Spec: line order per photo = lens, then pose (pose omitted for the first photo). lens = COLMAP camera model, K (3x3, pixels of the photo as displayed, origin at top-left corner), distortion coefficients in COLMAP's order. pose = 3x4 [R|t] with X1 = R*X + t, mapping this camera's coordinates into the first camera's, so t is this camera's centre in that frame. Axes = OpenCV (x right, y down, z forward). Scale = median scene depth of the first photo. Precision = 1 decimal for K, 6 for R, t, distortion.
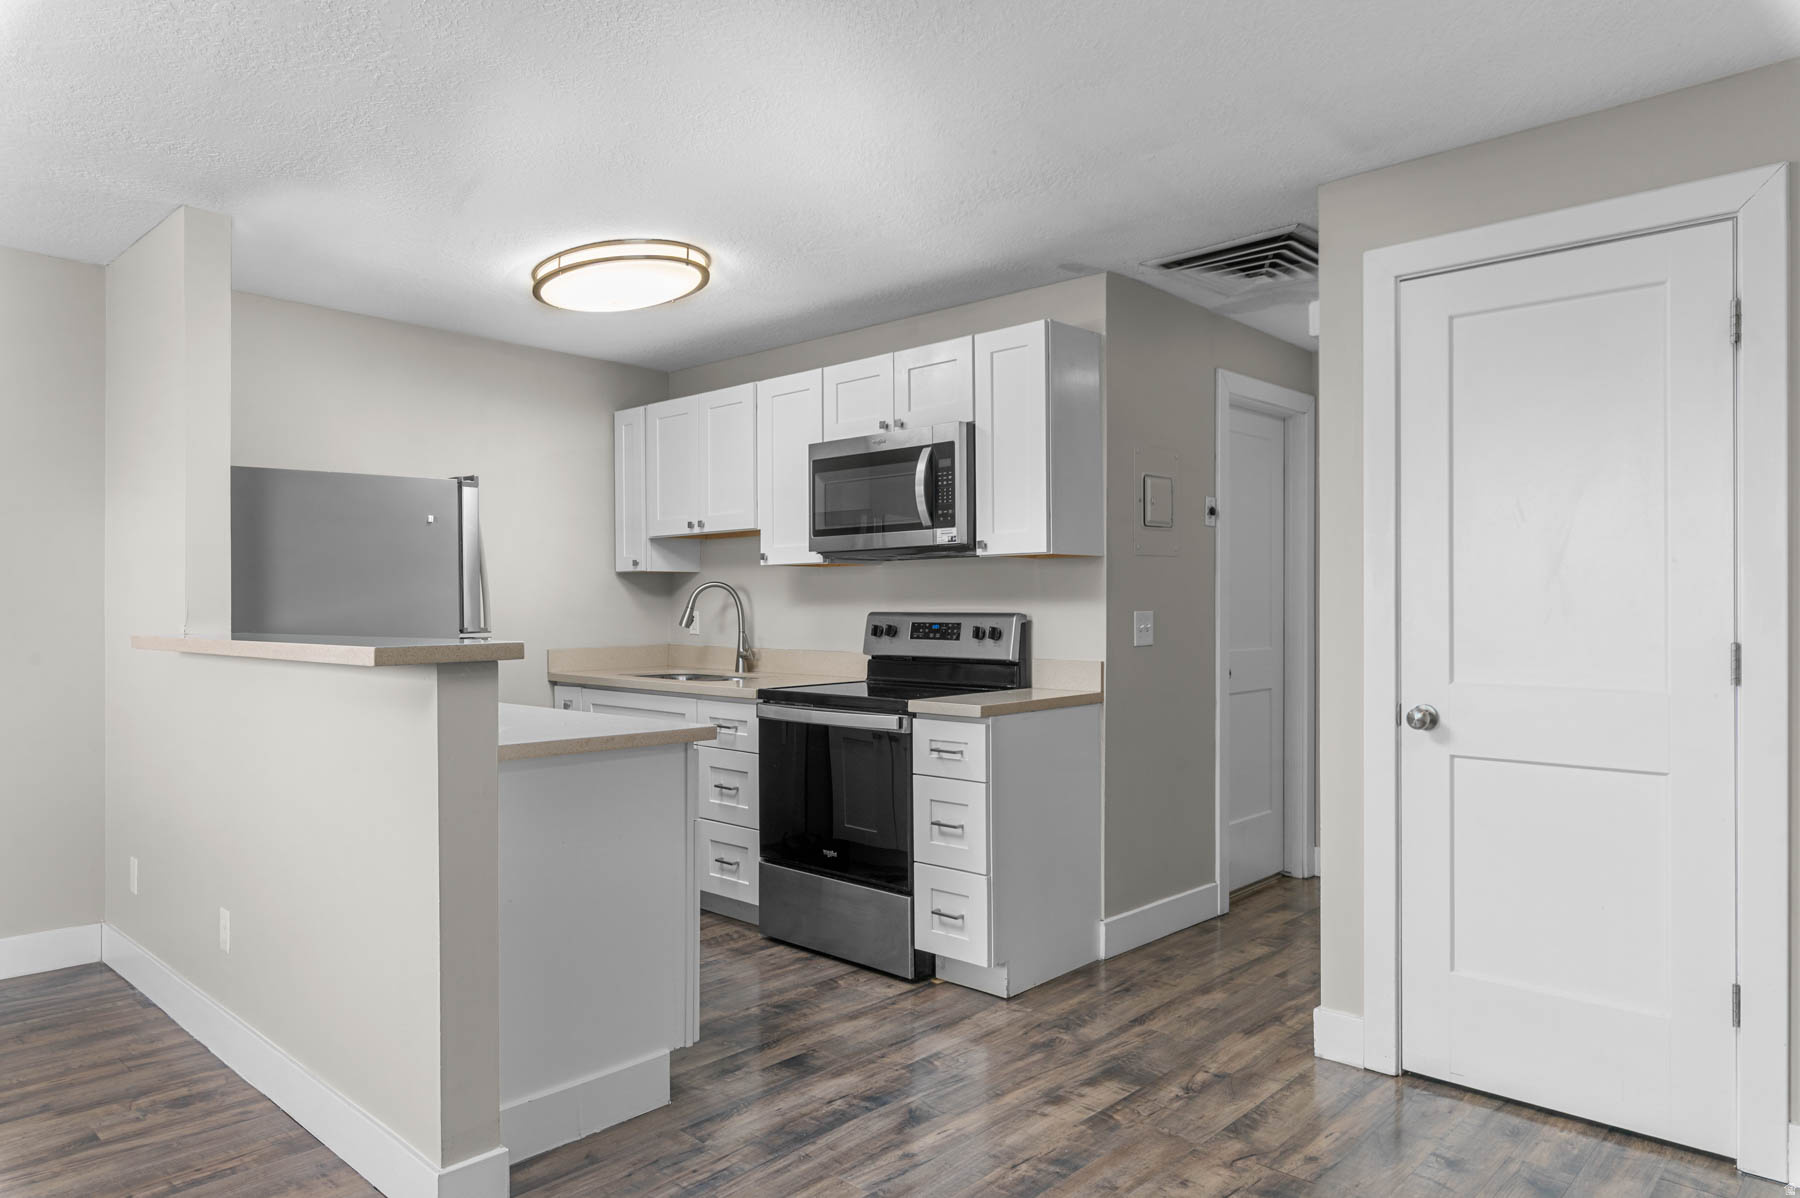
lens RADIAL K [[1154.9, 0, 919.1], [0, 1154.9, 595.8], [0, 0, 1]] dist [0.005281, -0.002848]
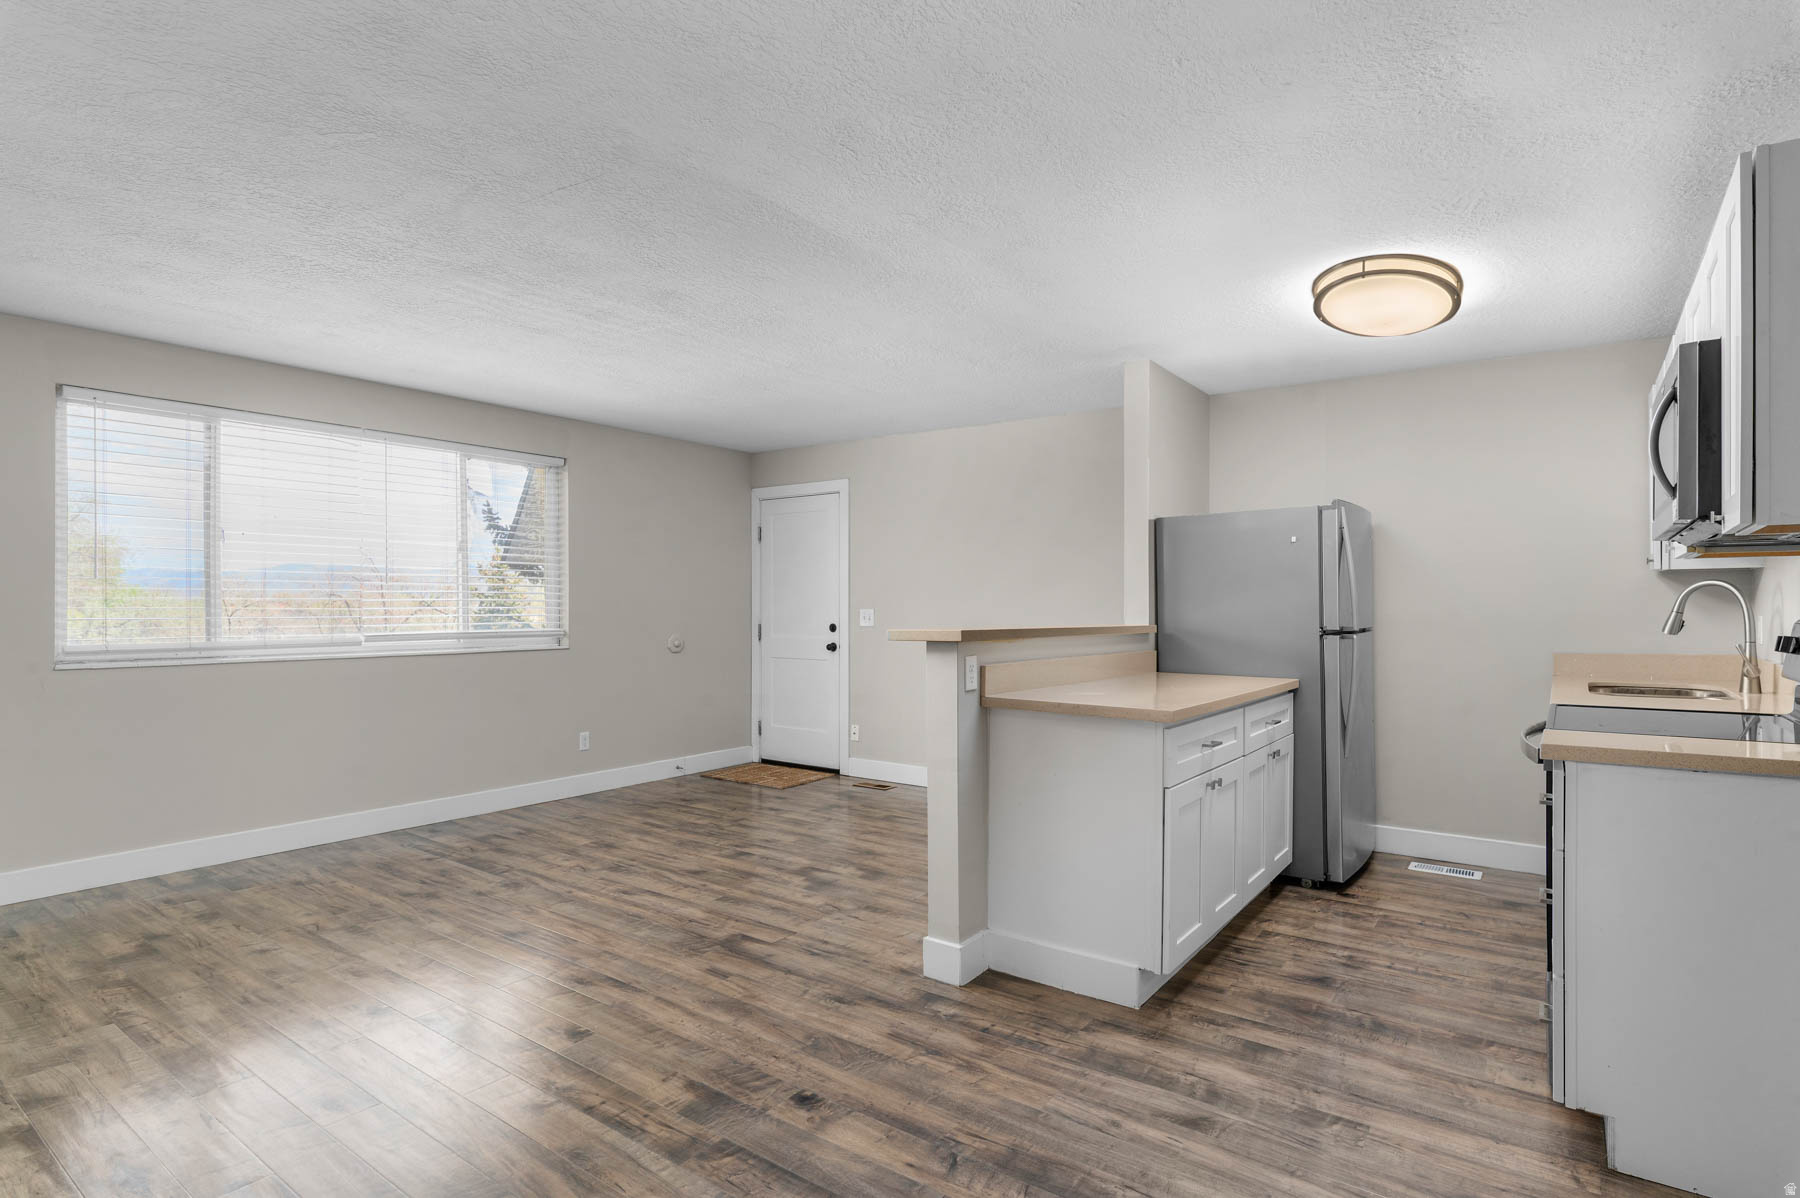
lens RADIAL K [[906.4, 0, 908.2], [0, 906.4, 610.0], [0, 0, 1]] dist [0.001516, -0.002736]
pose [[0.111443, 0.005441, -0.993756, 0.516111], [0.004991, 0.999969, 0.006034, 0.002928], [0.993758, -0.005632, 0.111413, 0.466107]]
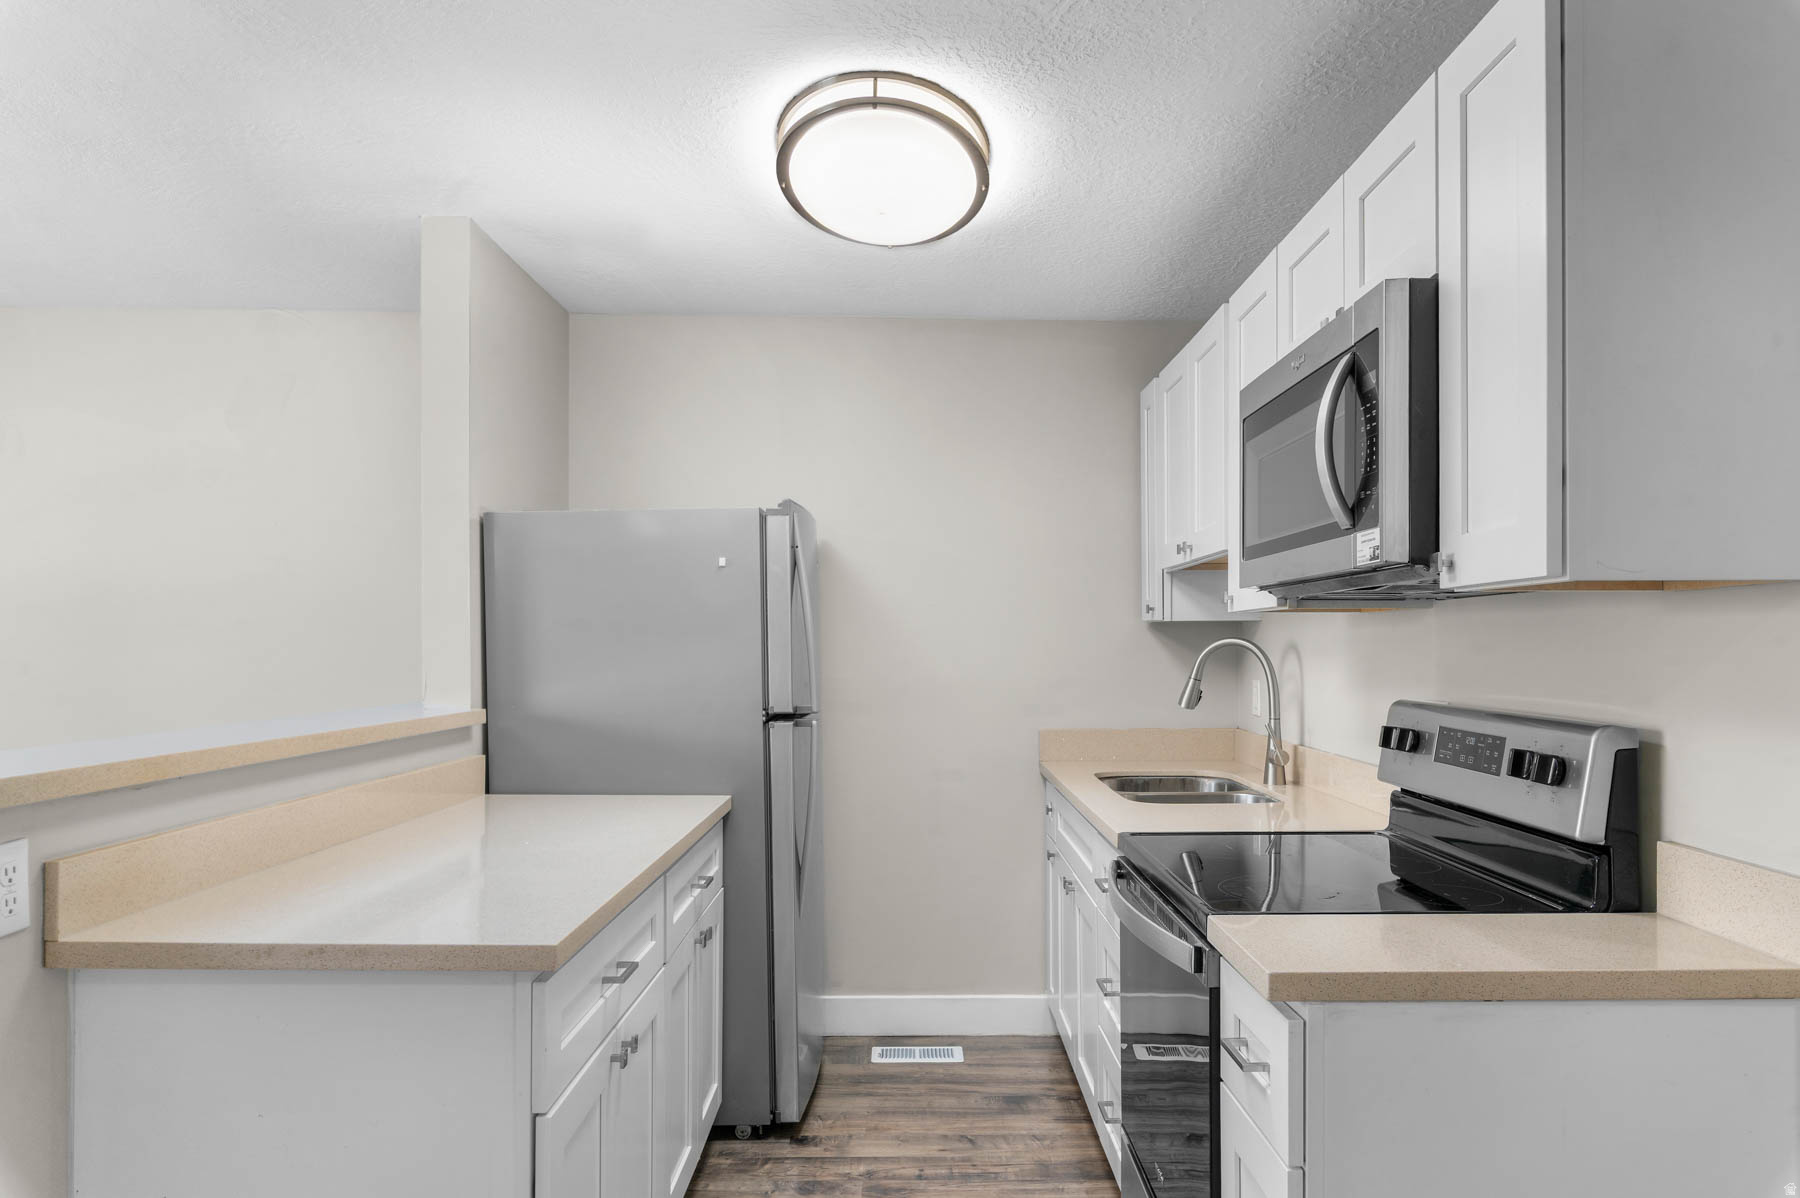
lens RADIAL K [[1203.3, 0, 927.9], [0, 1203.3, 646.1], [0, 0, 1]] dist [-0.000573, 0.002687]
pose [[0.685404, 0.004874, -0.728146, 0.241272], [0.002983, 0.999950, 0.009501, -0.018631], [0.728157, -0.008684, 0.685356, 0.554946]]
